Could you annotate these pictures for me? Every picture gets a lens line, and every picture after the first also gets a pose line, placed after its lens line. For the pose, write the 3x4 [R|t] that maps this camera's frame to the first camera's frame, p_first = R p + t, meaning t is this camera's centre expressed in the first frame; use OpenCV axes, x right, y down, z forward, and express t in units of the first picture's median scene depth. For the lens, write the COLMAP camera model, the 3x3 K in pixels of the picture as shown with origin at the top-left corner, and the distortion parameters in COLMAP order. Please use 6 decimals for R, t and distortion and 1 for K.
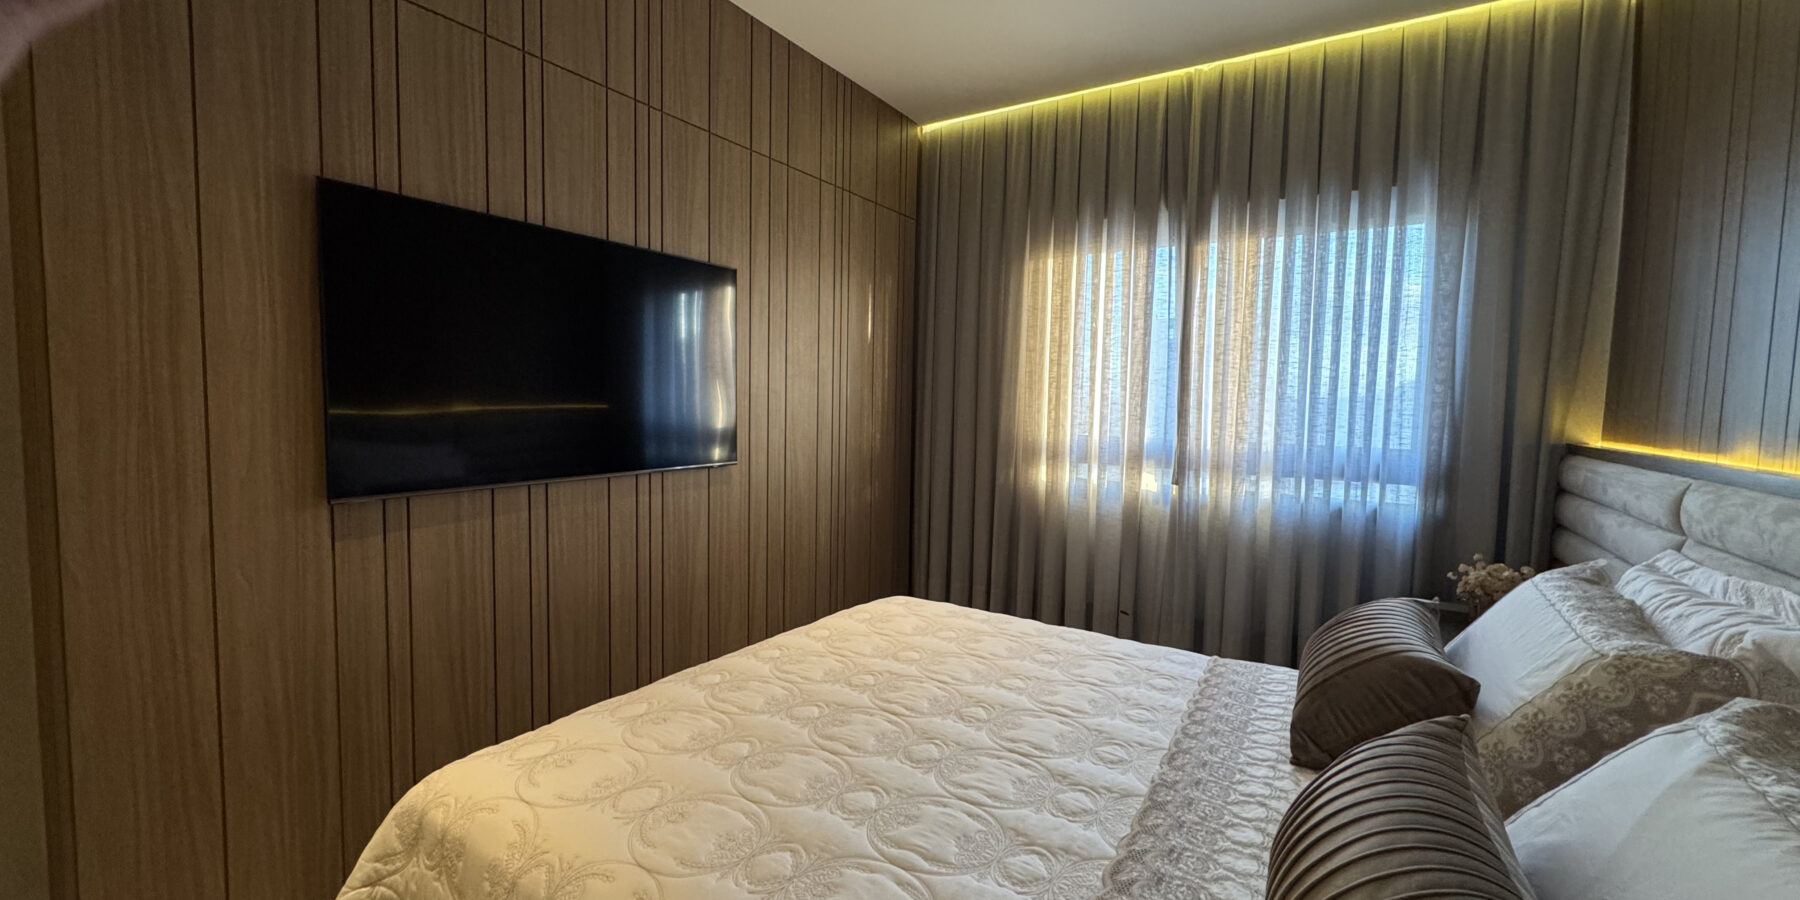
lens RADIAL K [[715.8, 0, 900.0], [0, 715.8, 450.0], [0, 0, 1]] dist [0.000113, -0.000115]
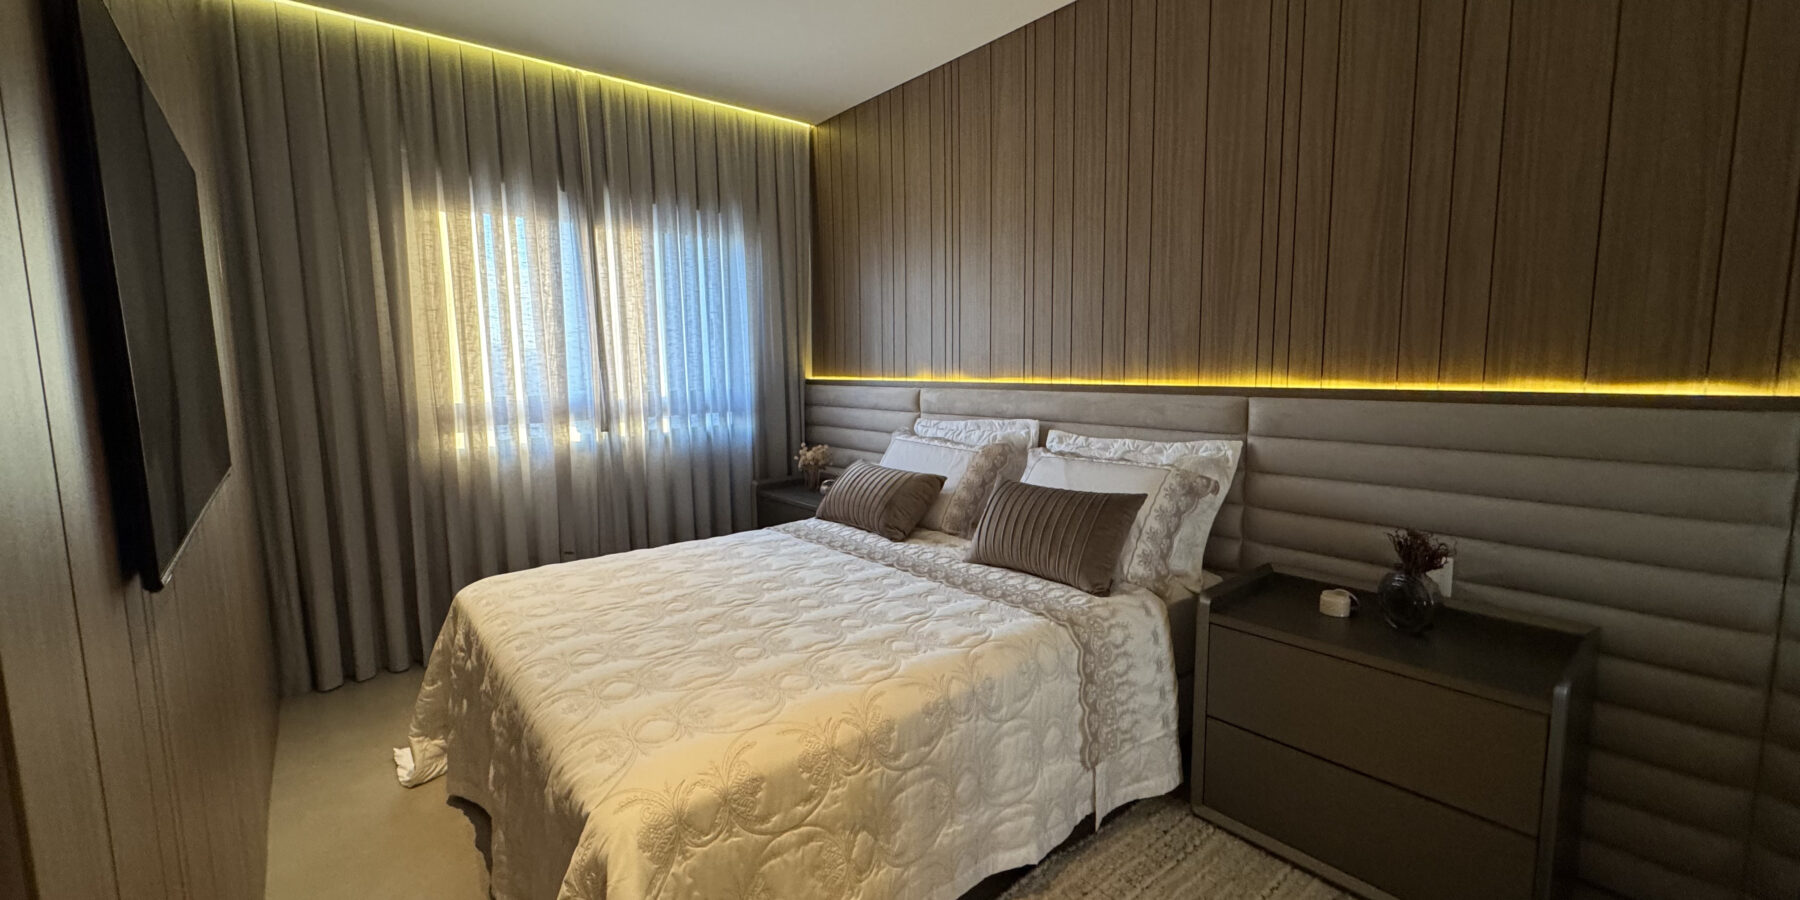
lens RADIAL K [[715.8, 0, 900.0], [0, 715.8, 450.0], [0, 0, 1]] dist [0.000113, -0.000115]
pose [[0.307331, -0.139646, 0.941300, -0.591509], [0.086161, 0.989194, 0.118620, -0.020083], [-0.947694, 0.044647, 0.316042, 0.168998]]
